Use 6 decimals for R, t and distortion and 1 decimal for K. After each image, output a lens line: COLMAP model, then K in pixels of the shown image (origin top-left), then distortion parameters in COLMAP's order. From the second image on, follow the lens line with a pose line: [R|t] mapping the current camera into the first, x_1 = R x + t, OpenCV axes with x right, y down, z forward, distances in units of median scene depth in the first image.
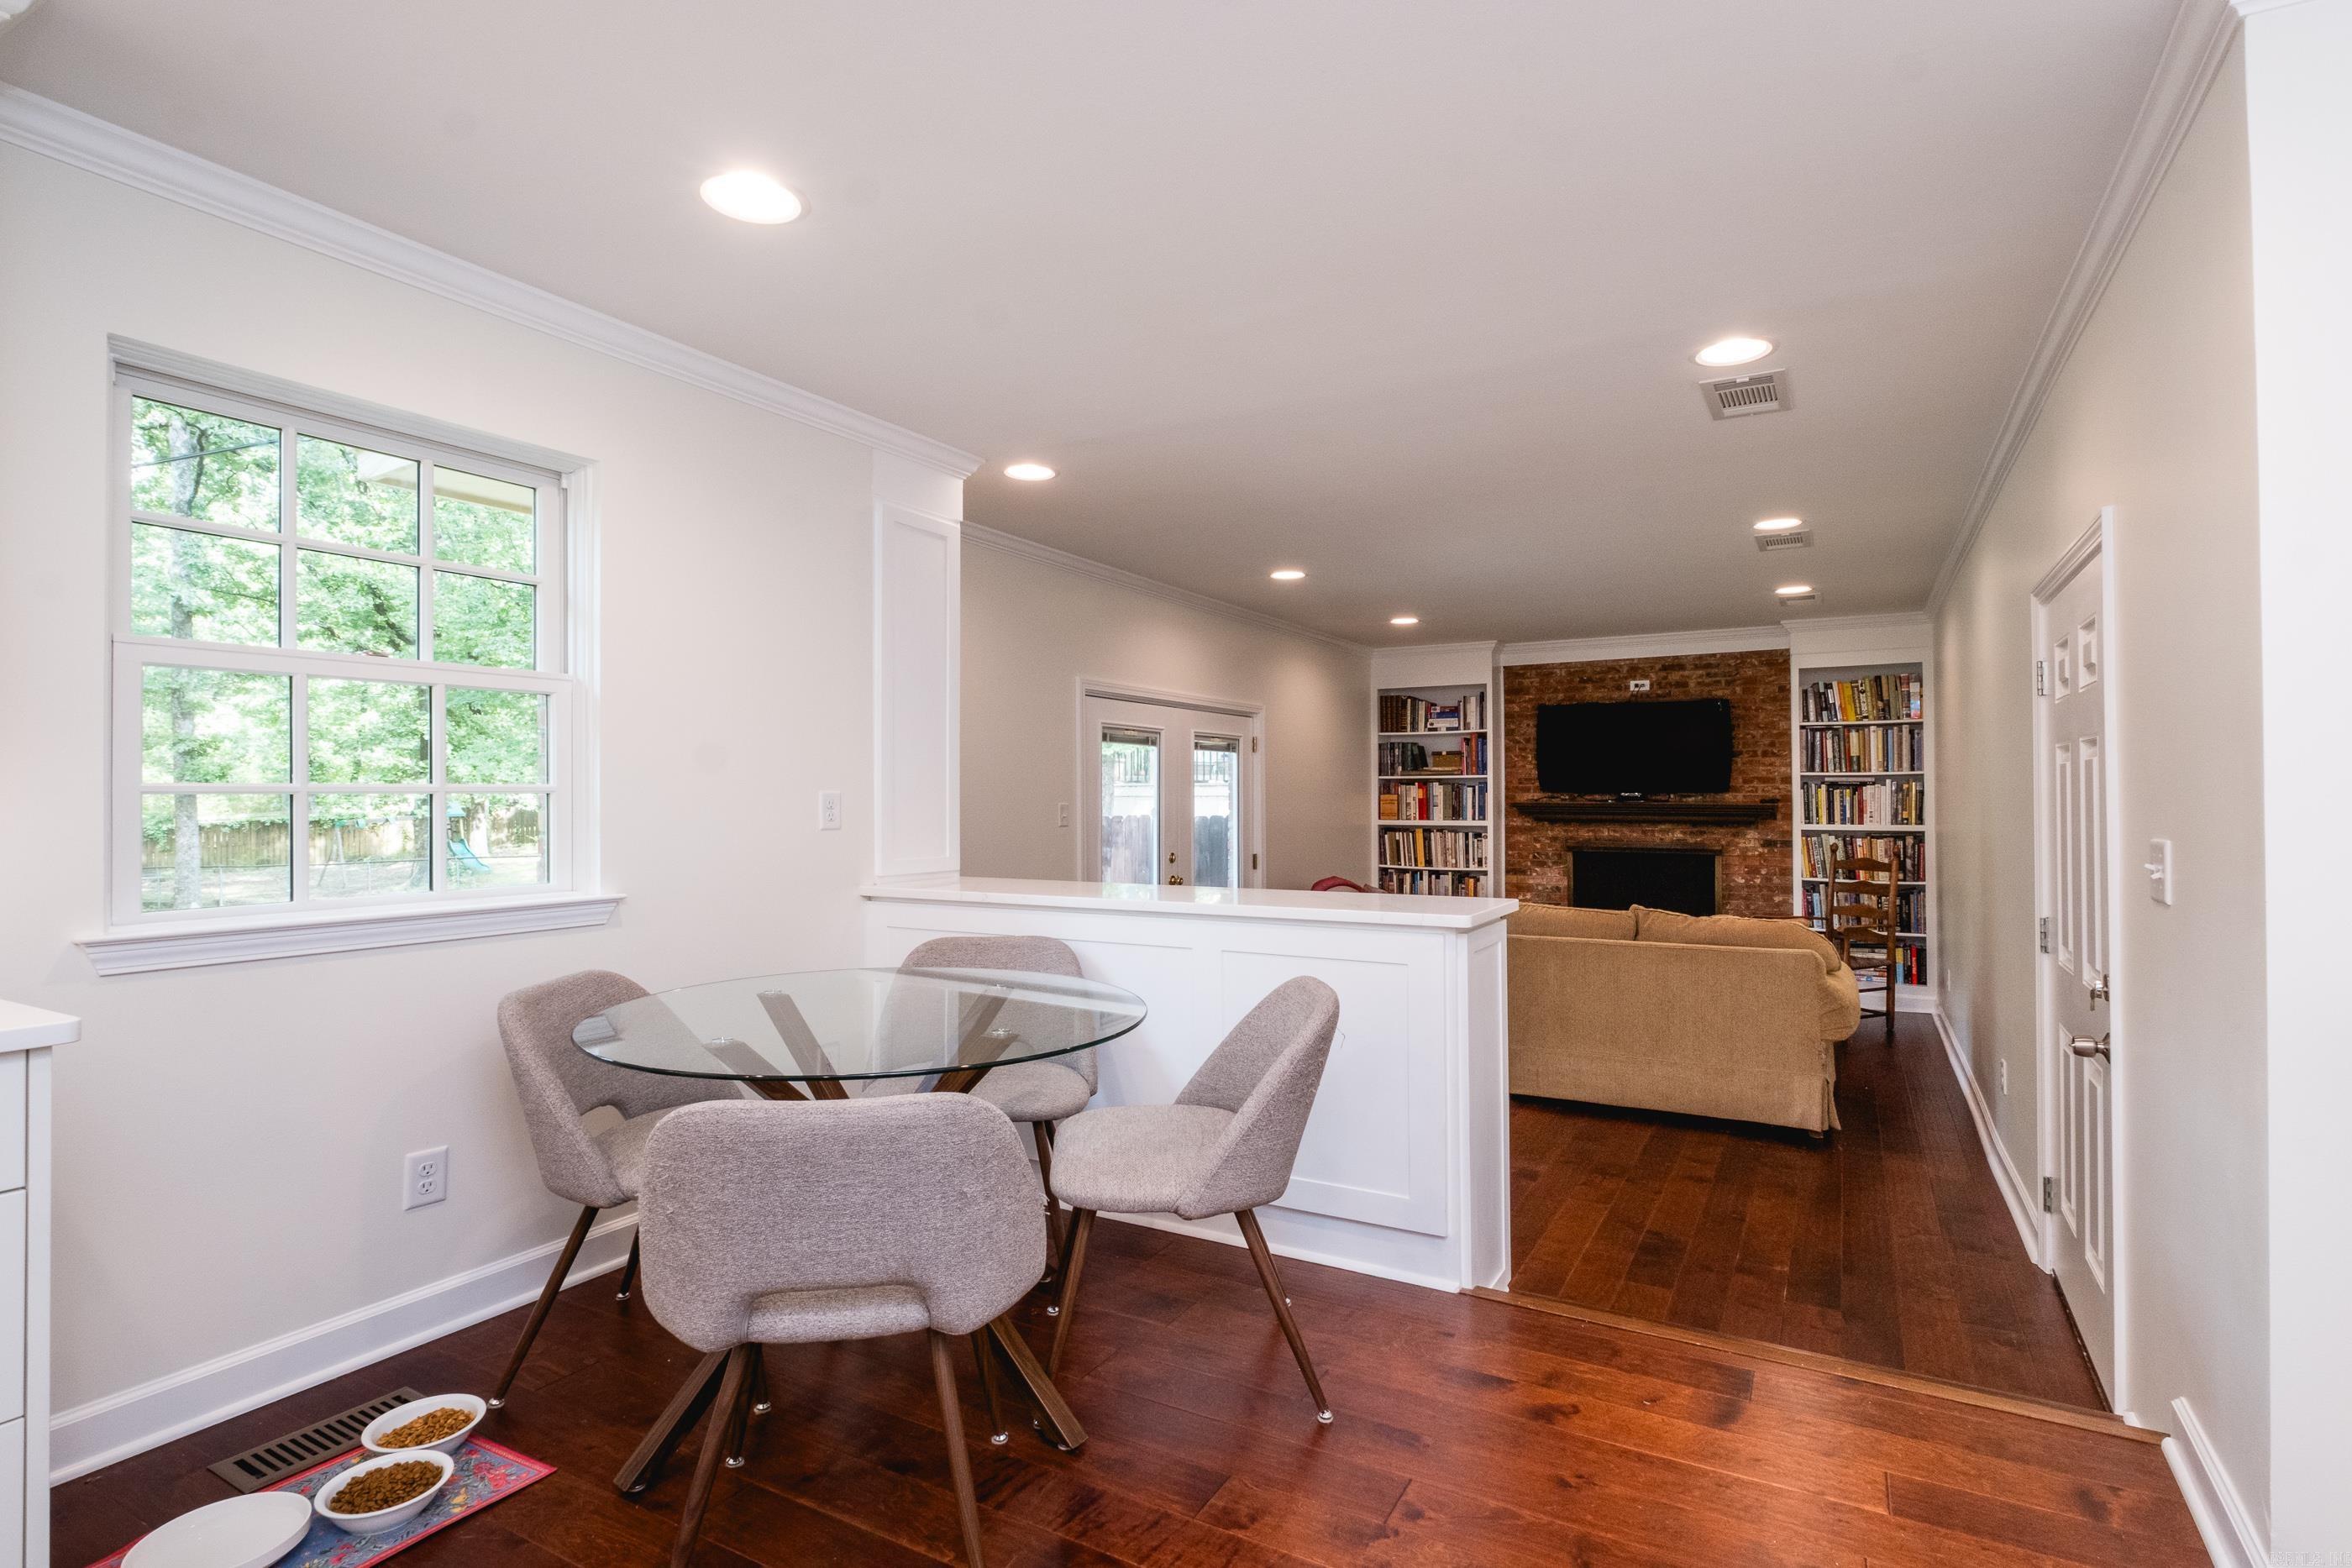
lens RADIAL K [[1260.2, 0, 1170.1], [0, 1260.2, 780.3], [0, 0, 1]] dist [-0.000993, -0.000856]
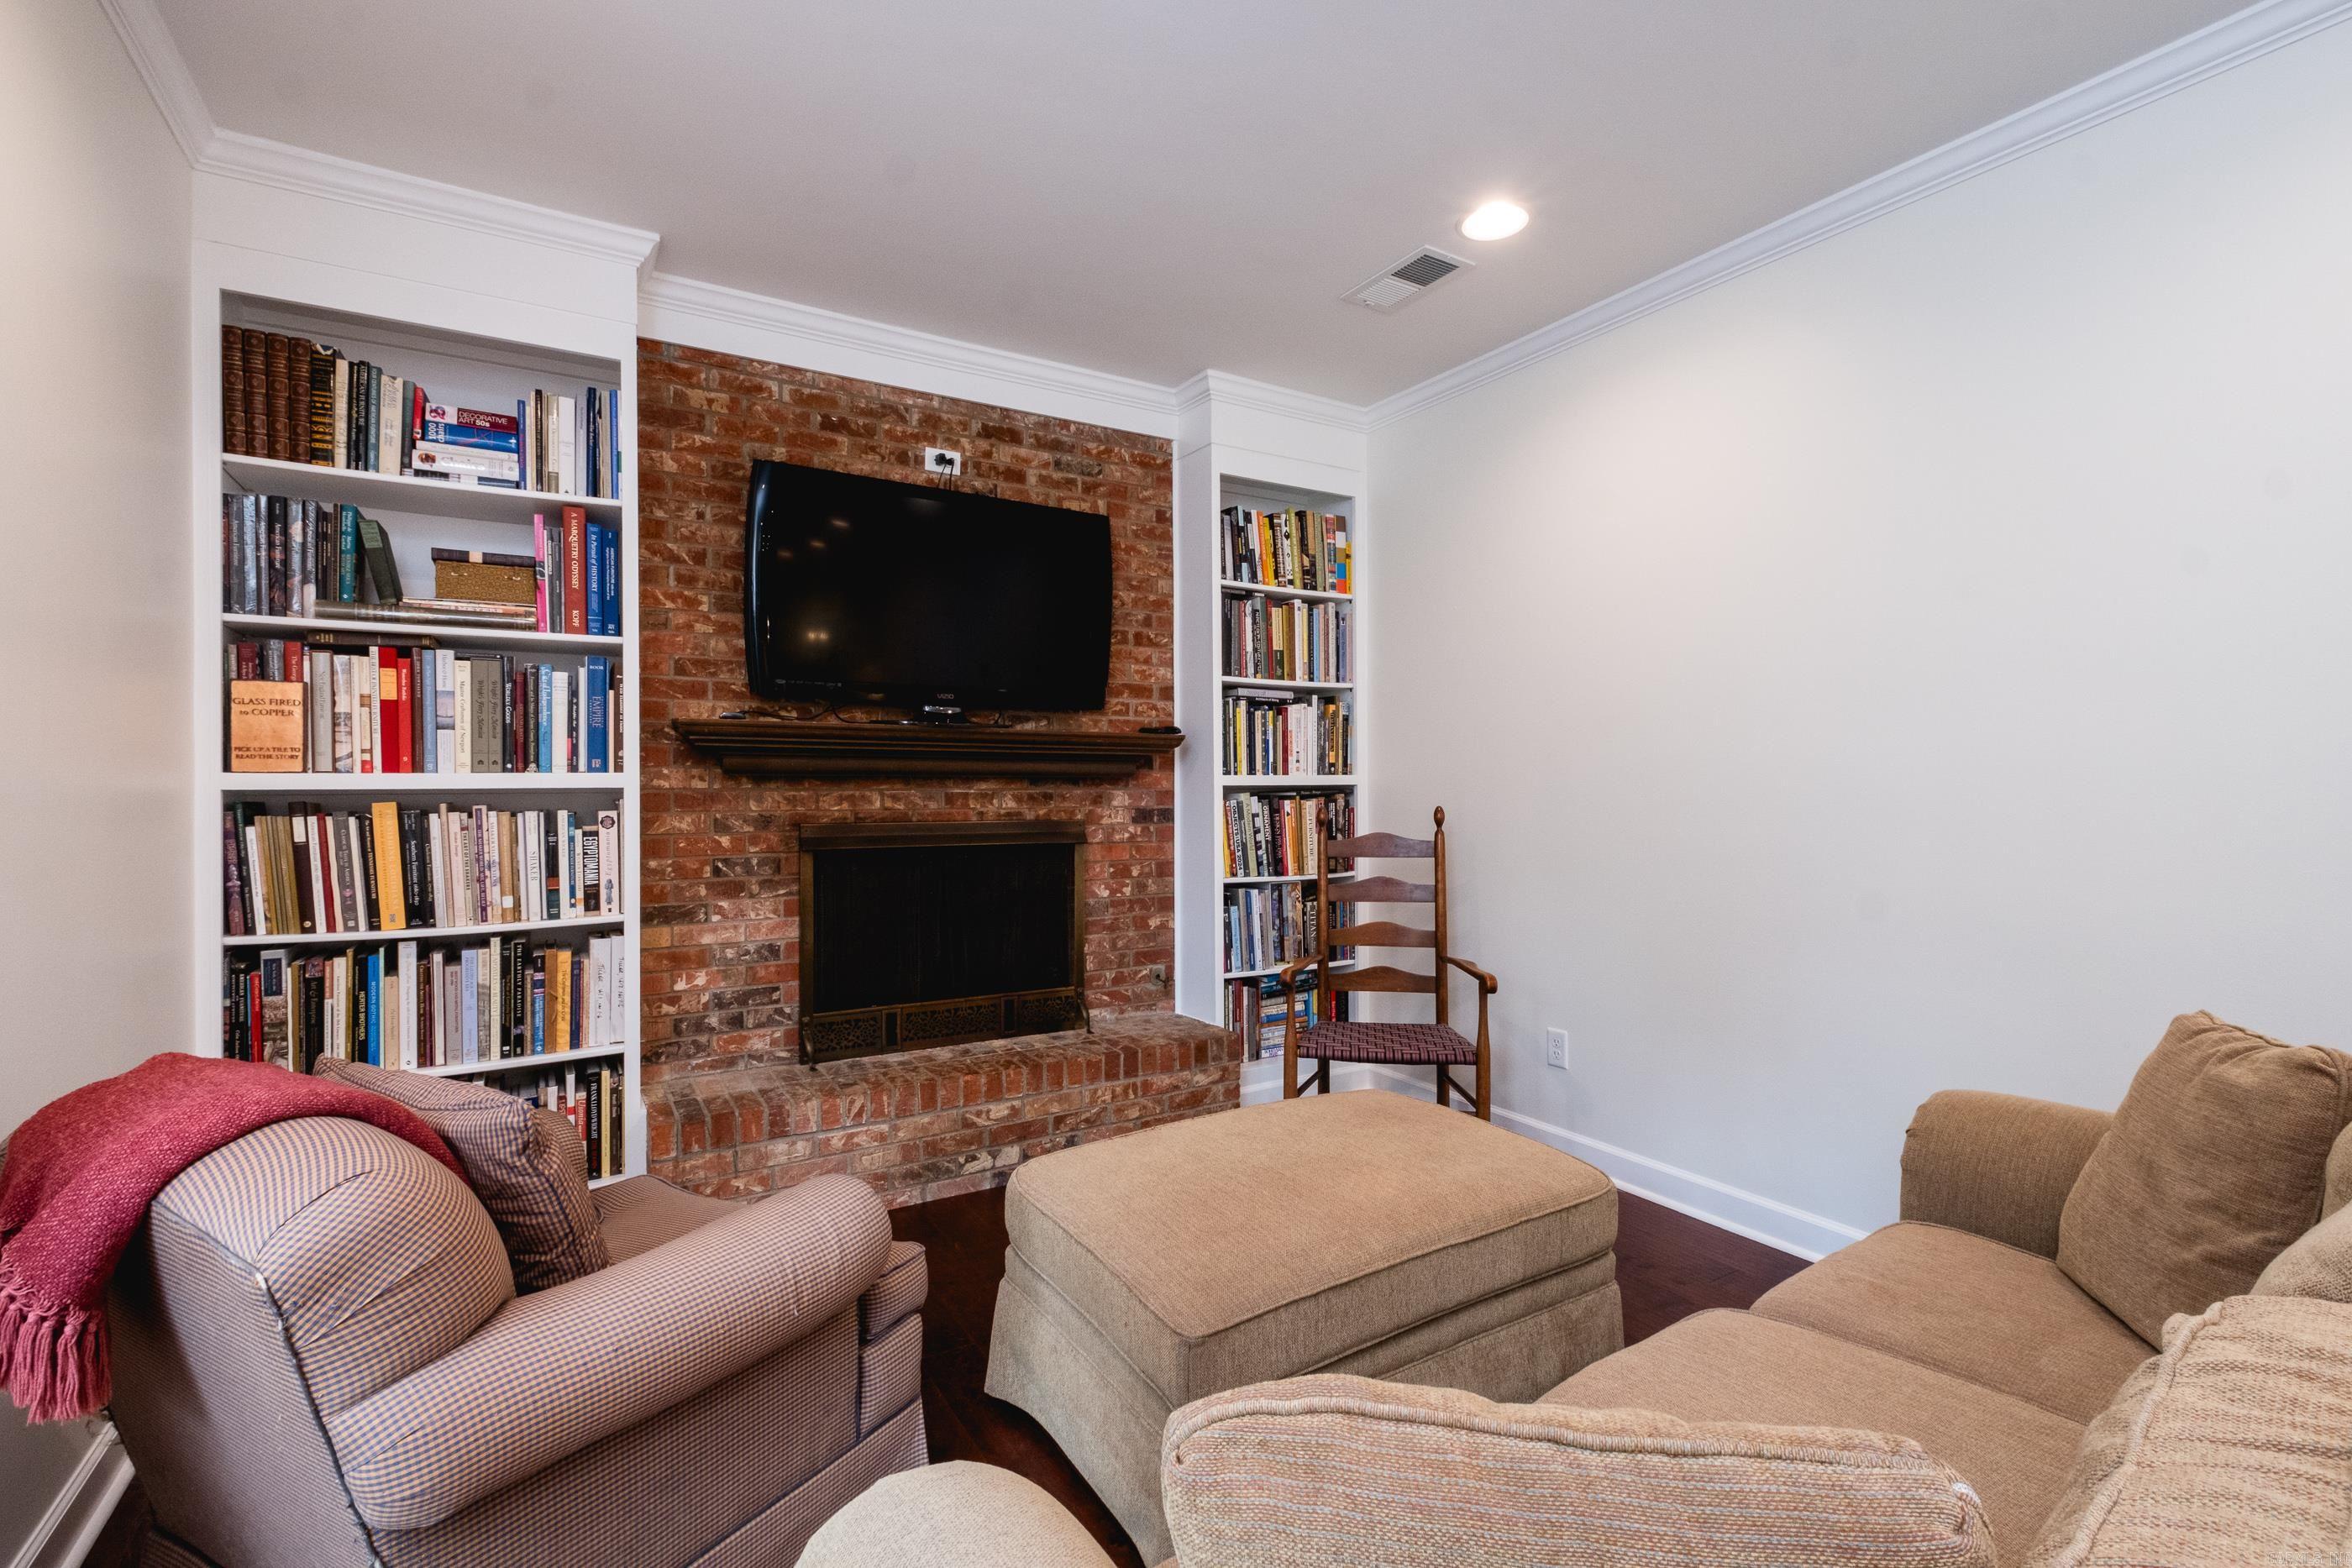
lens RADIAL K [[1260.2, 0, 1168.4], [0, 1260.2, 774.3], [0, 0, 1]] dist [-0.000993, -0.000856]
pose [[0.568435, -0.001253, 0.822727, 0.059484], [0.003471, 0.999994, -0.000874, 0.033134], [-0.822721, 0.003352, 0.568436, 0.686368]]
